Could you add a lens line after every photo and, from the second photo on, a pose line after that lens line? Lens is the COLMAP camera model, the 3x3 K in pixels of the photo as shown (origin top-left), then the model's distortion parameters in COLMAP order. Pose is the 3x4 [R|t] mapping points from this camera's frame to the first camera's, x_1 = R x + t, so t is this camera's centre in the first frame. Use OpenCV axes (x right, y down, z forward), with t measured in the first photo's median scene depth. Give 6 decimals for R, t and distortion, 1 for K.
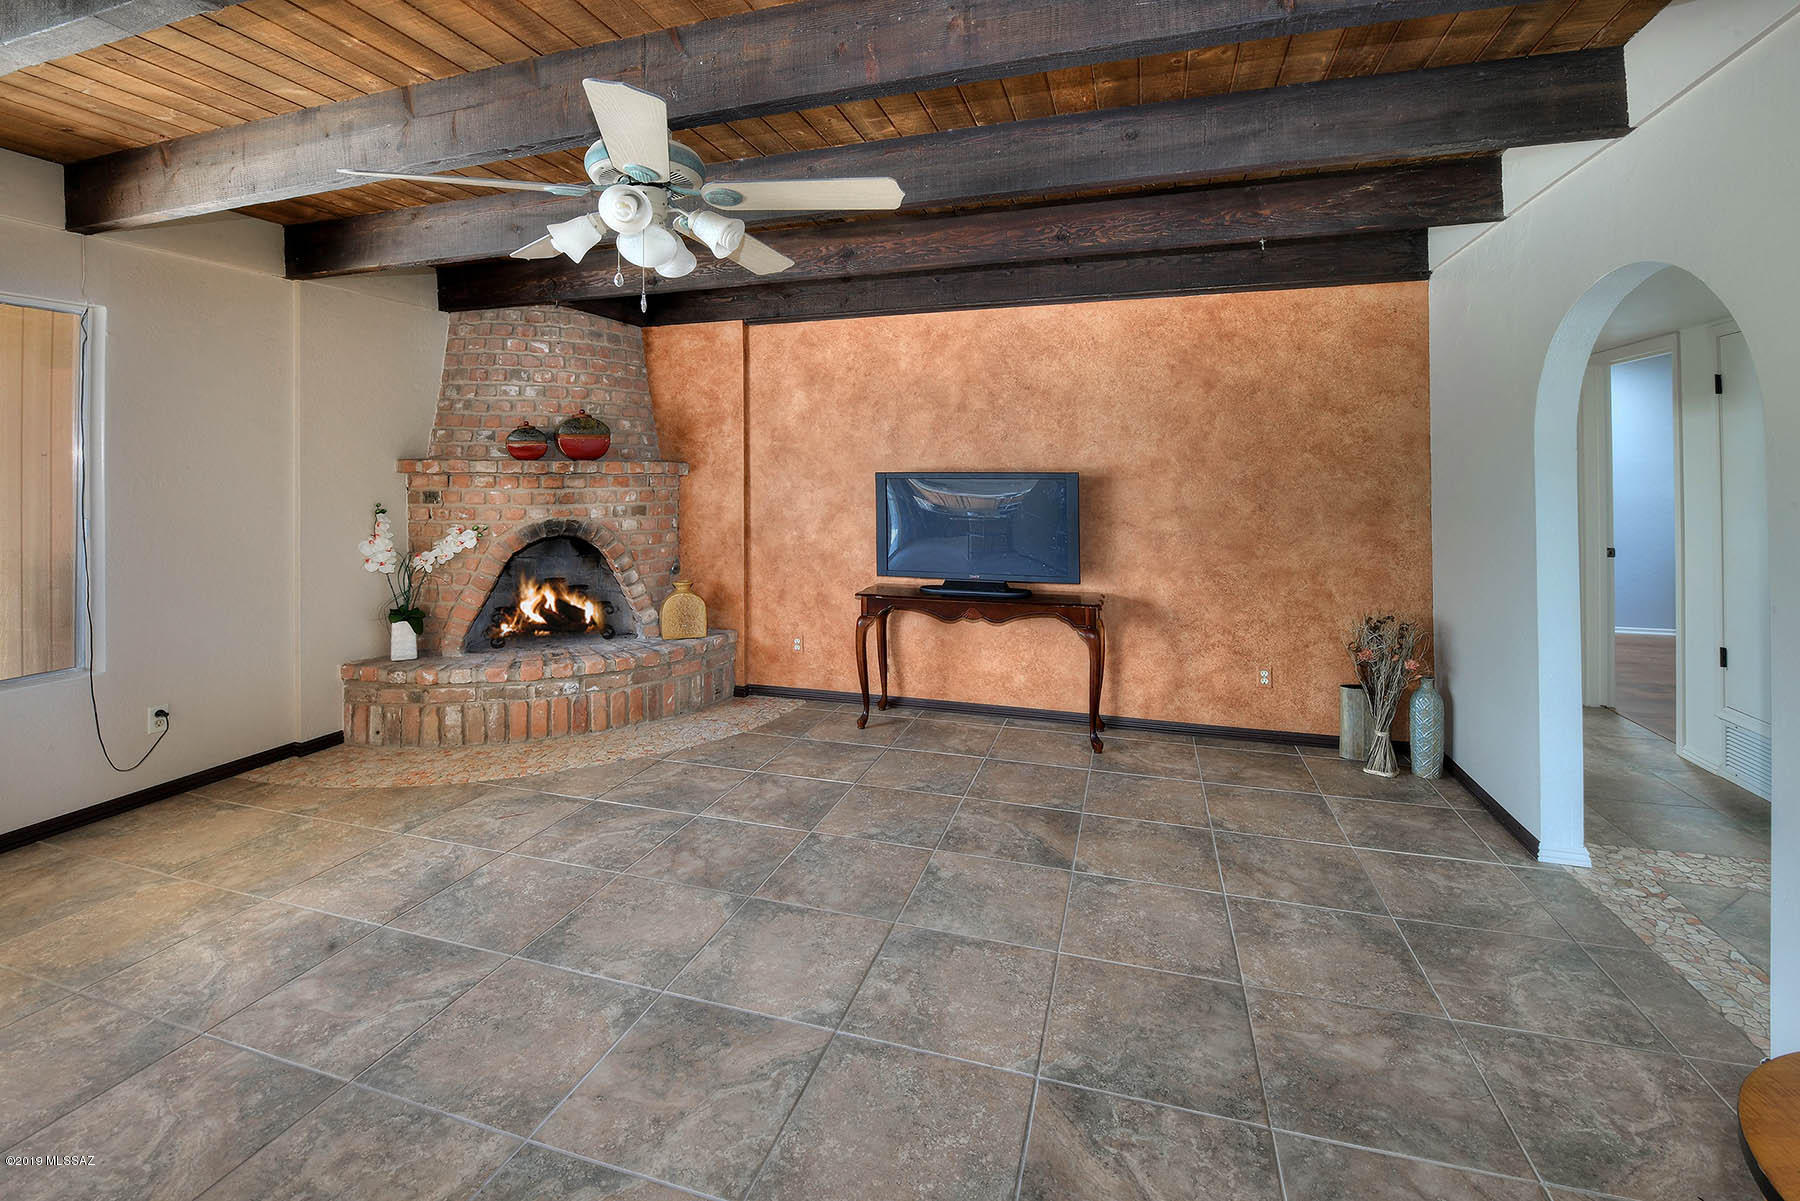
lens RADIAL K [[780.7, 0, 898.5], [0, 780.7, 658.1], [0, 0, 1]] dist [0.000972, 0.000091]
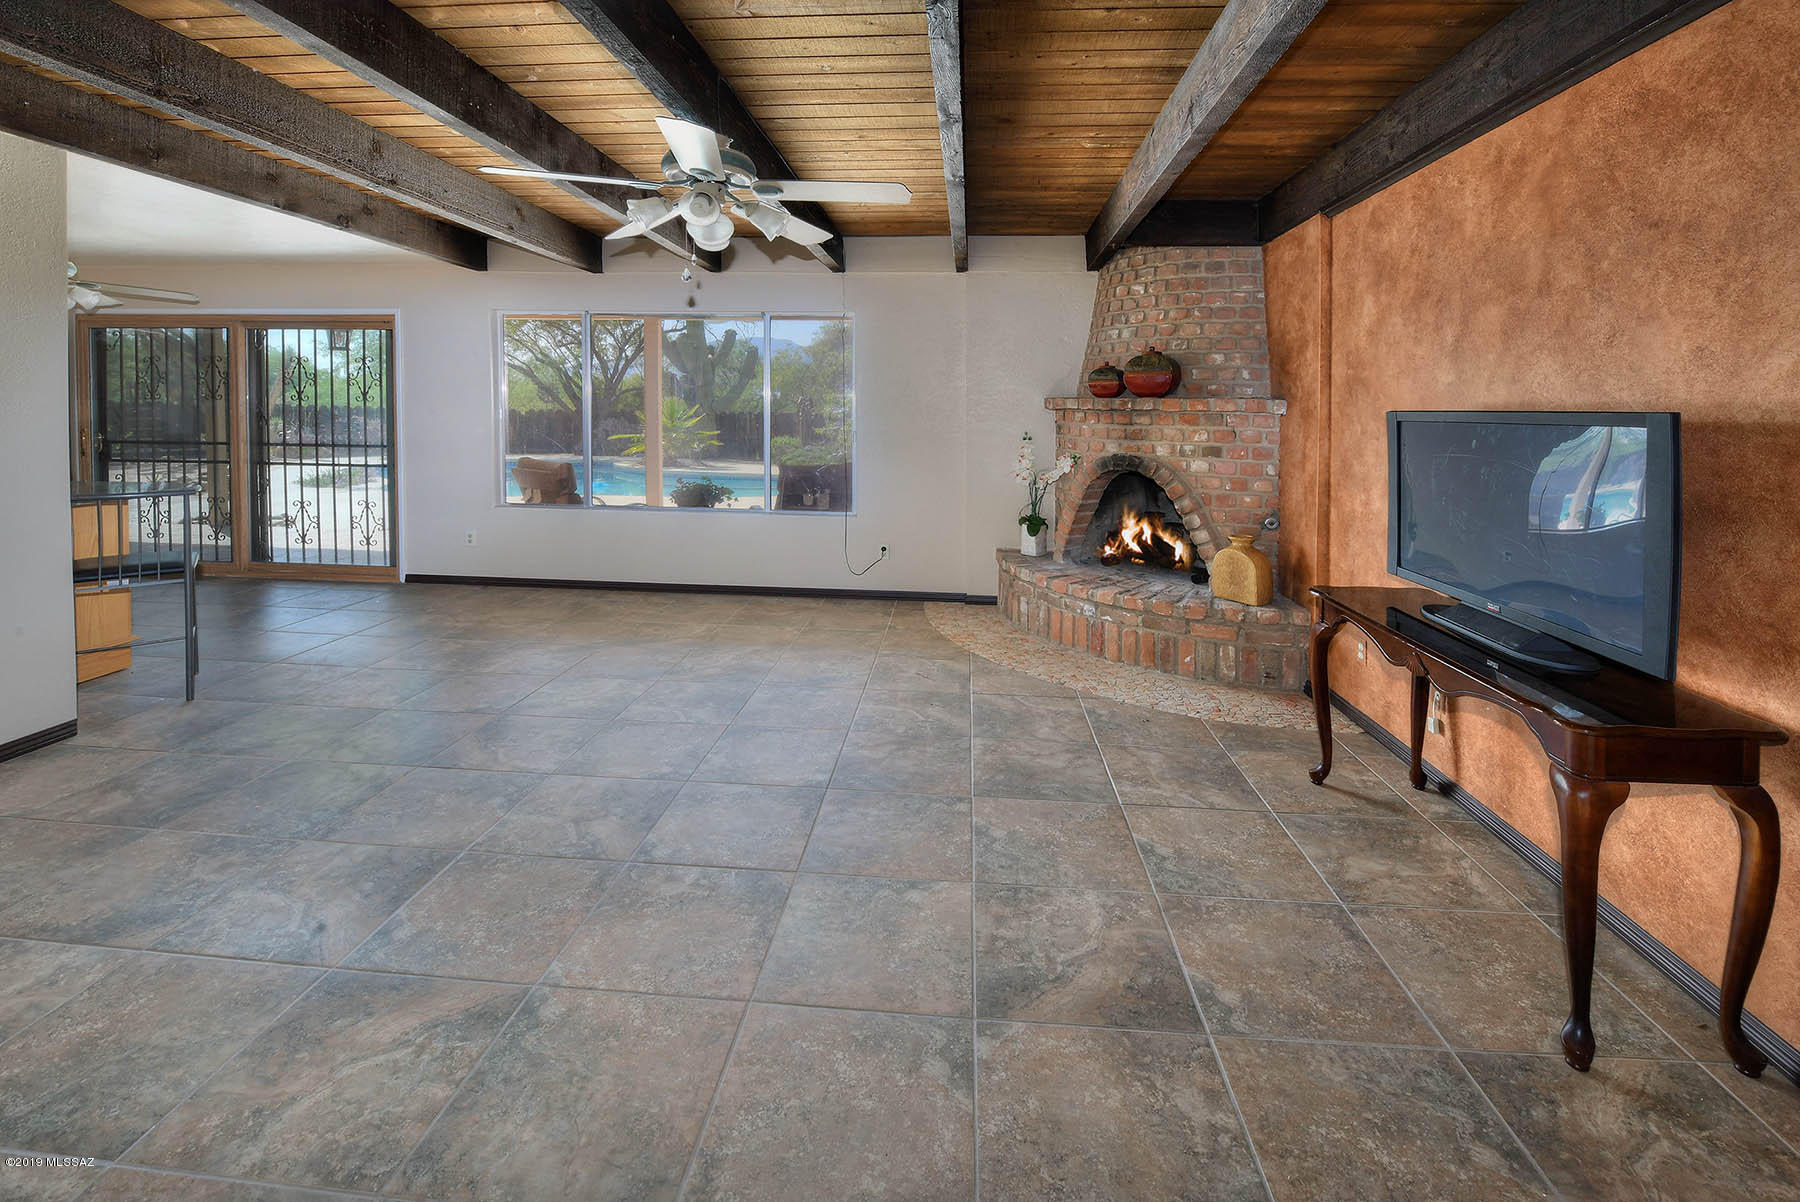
lens RADIAL K [[756.6, 0, 900.0], [0, 756.6, 601.0], [0, 0, 1]] dist [-0.000813, 0.000040]
pose [[0.220259, 0.242119, -0.944915, 0.498893], [-0.240153, 0.952348, 0.188044, -0.106887], [0.945417, 0.185506, 0.267909, 0.471978]]
